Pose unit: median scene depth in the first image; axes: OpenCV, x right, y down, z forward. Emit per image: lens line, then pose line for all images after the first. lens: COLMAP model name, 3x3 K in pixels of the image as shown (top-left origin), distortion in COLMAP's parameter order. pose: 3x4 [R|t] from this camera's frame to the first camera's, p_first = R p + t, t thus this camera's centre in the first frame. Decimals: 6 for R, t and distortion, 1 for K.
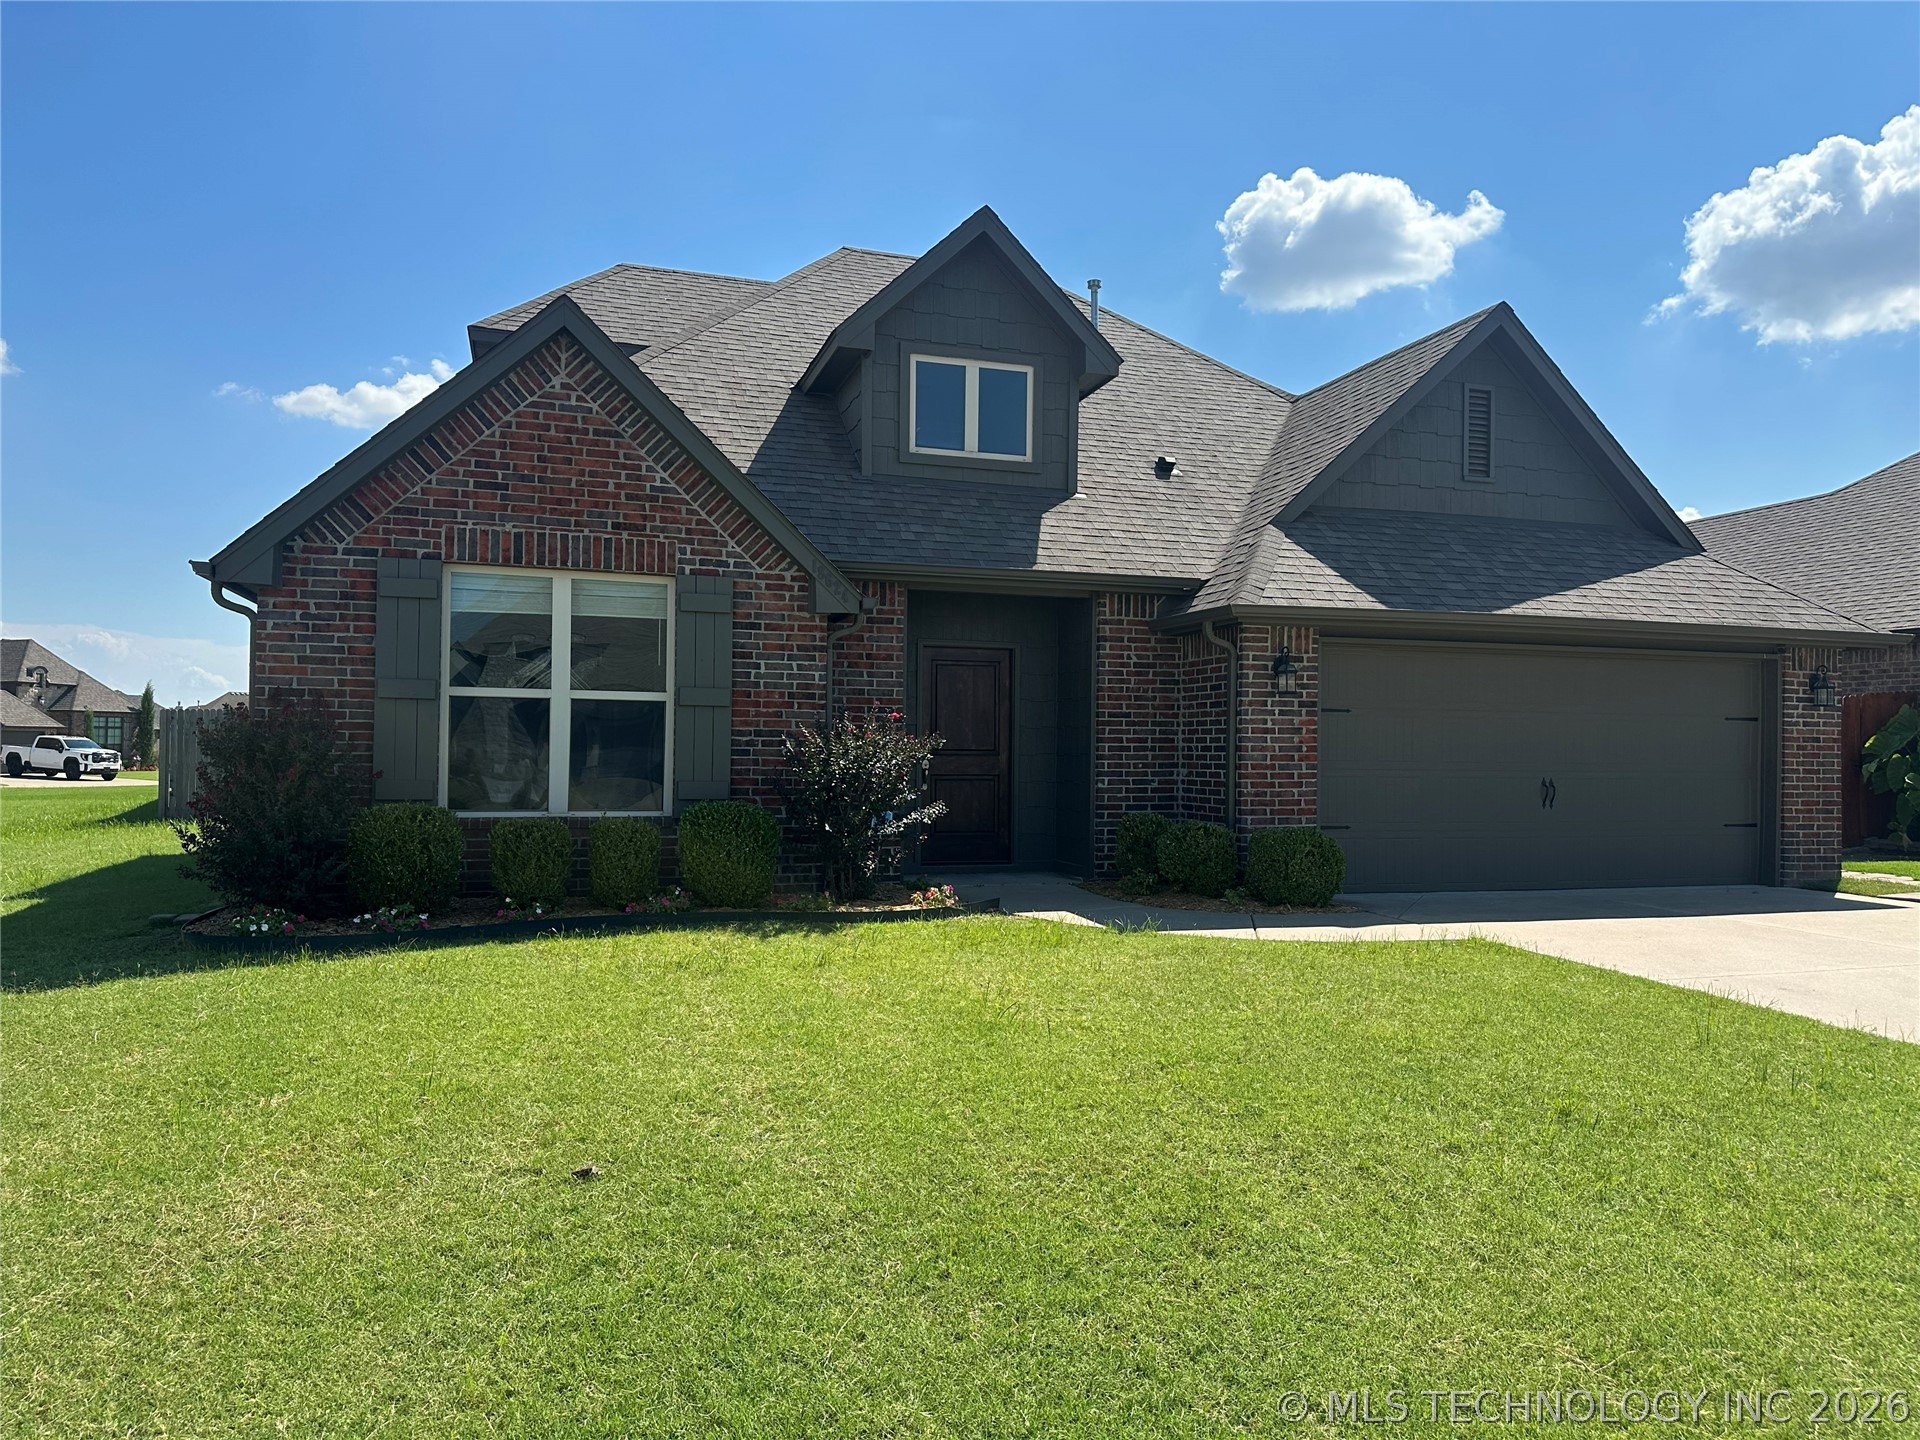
lens RADIAL K [[1350.0, 0, 948.1], [0, 1350.0, 730.1], [0, 0, 1]] dist [0.046799, -0.051920]
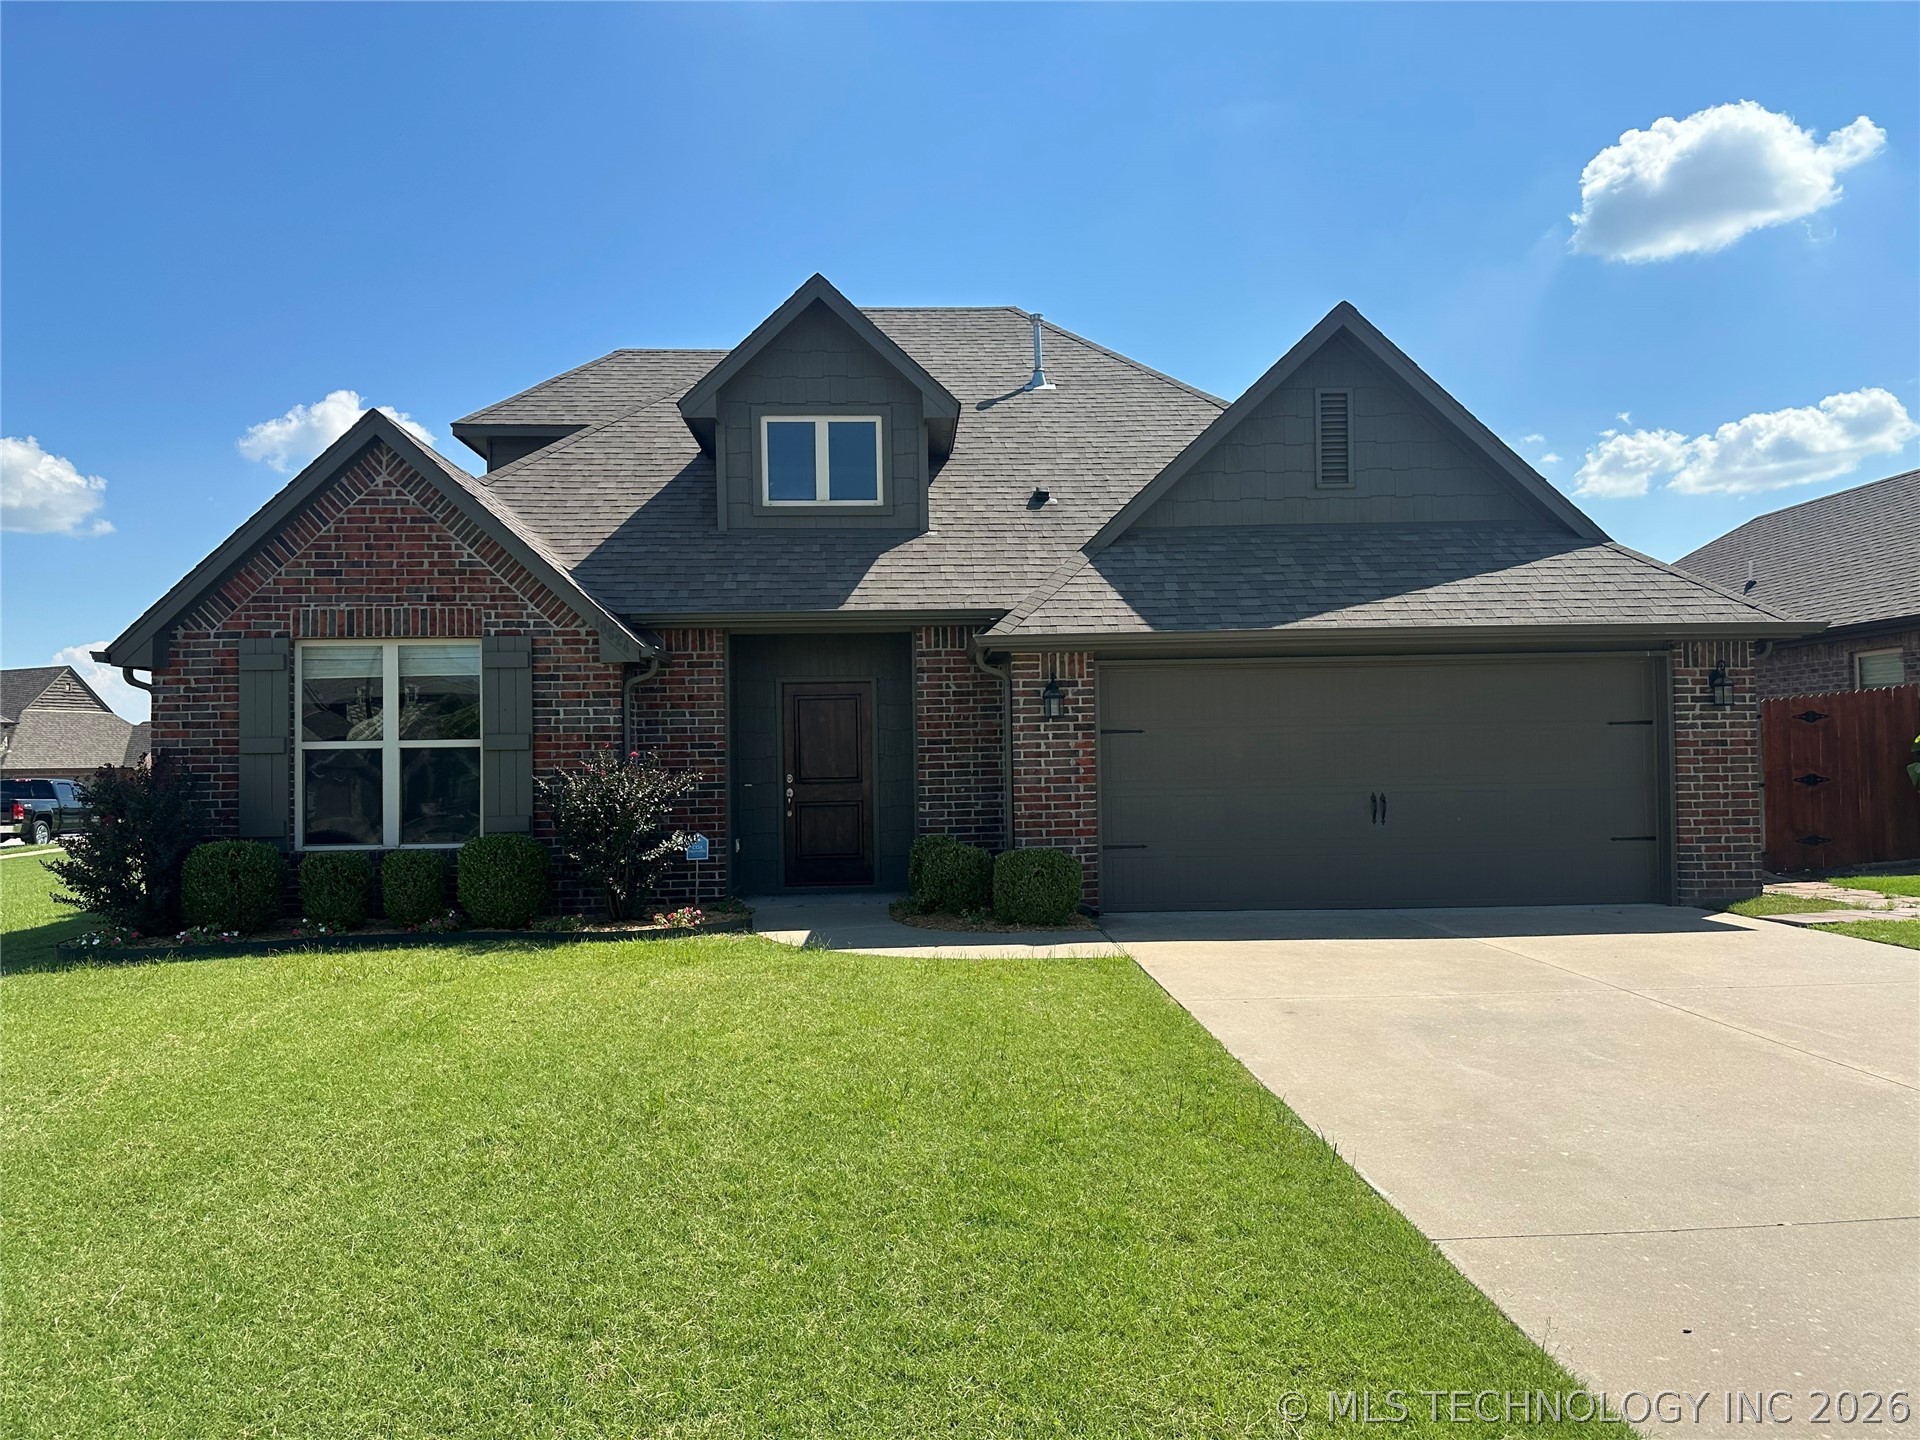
lens RADIAL K [[1350.0, 0, 969.0], [0, 1350.0, 723.4], [0, 0, 1]] dist [0.046799, -0.051920]
pose [[0.963480, -0.035932, -0.265360, 0.449203], [0.032391, 0.999318, -0.017709, -0.006656], [0.265816, 0.008467, 0.963987, -0.003840]]
